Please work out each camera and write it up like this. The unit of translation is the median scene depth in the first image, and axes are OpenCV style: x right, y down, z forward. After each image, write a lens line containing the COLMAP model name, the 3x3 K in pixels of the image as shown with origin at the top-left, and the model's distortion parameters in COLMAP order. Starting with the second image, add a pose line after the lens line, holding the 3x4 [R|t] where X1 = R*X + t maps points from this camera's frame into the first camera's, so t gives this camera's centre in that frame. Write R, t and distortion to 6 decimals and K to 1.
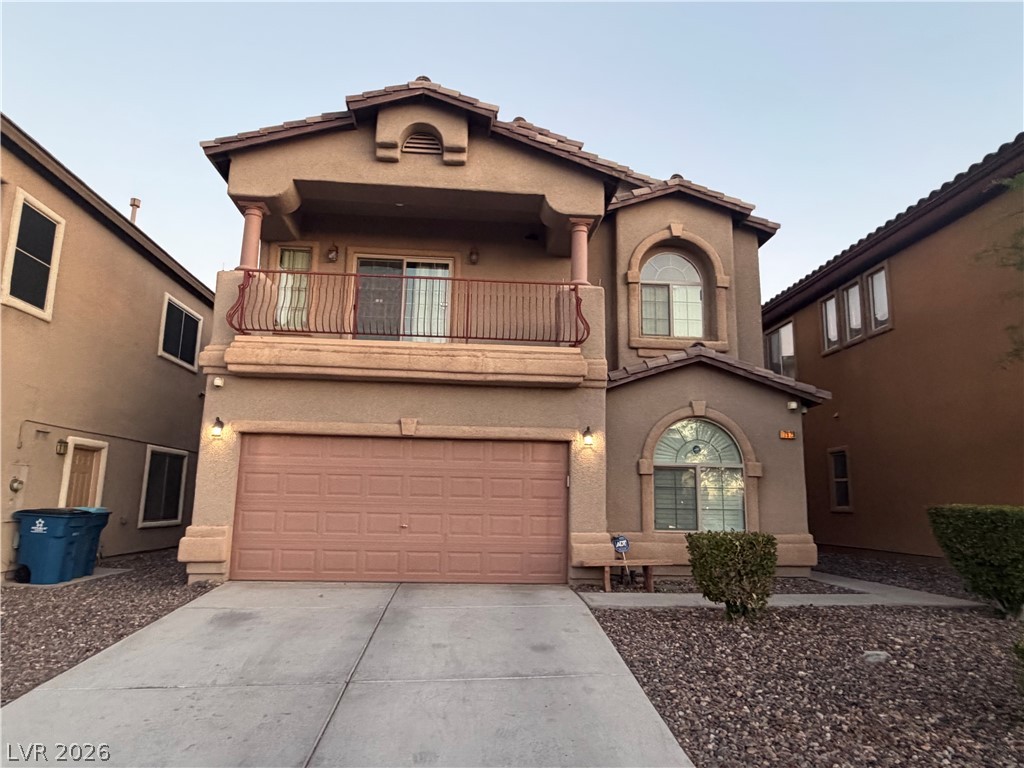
lens RADIAL K [[650.2, 0, 511.8], [0, 650.2, 388.3], [0, 0, 1]] dist [-0.000567, 0.001711]
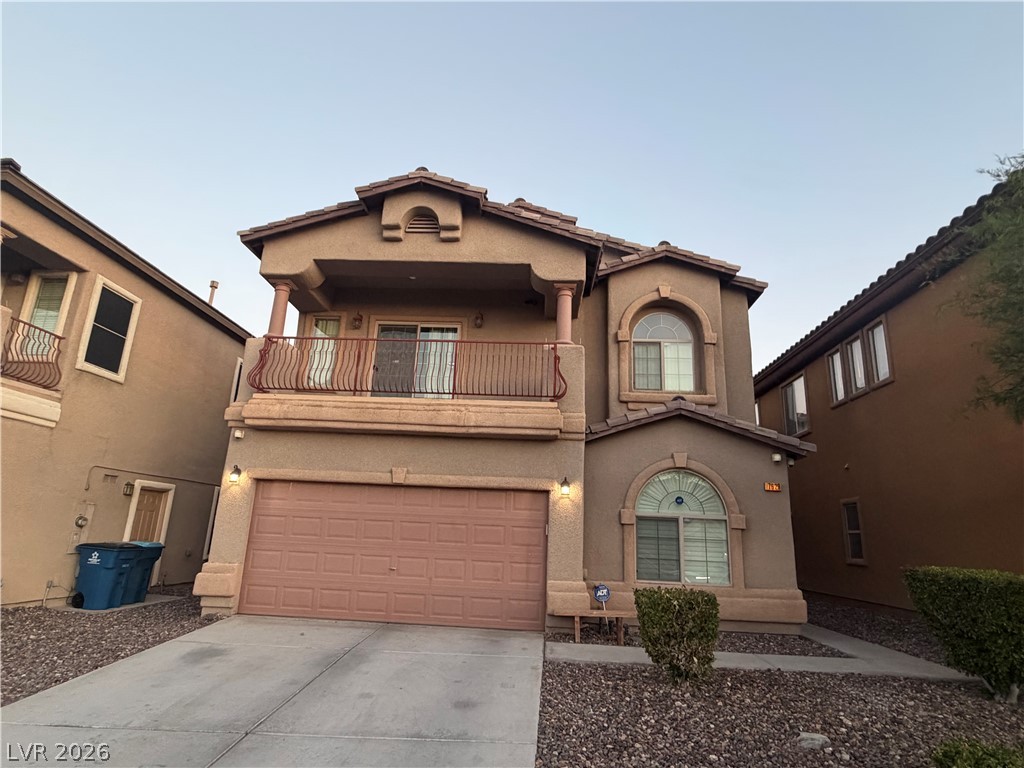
lens RADIAL K [[566.5, 0, 512.0], [0, 566.5, 384.0], [0, 0, 1]] dist [0.001121, -0.000225]
pose [[0.990973, -0.010635, -0.133636, 0.147192], [-0.001742, 0.995743, -0.092155, -0.006039], [0.134047, 0.091556, 0.986737, 0.066698]]
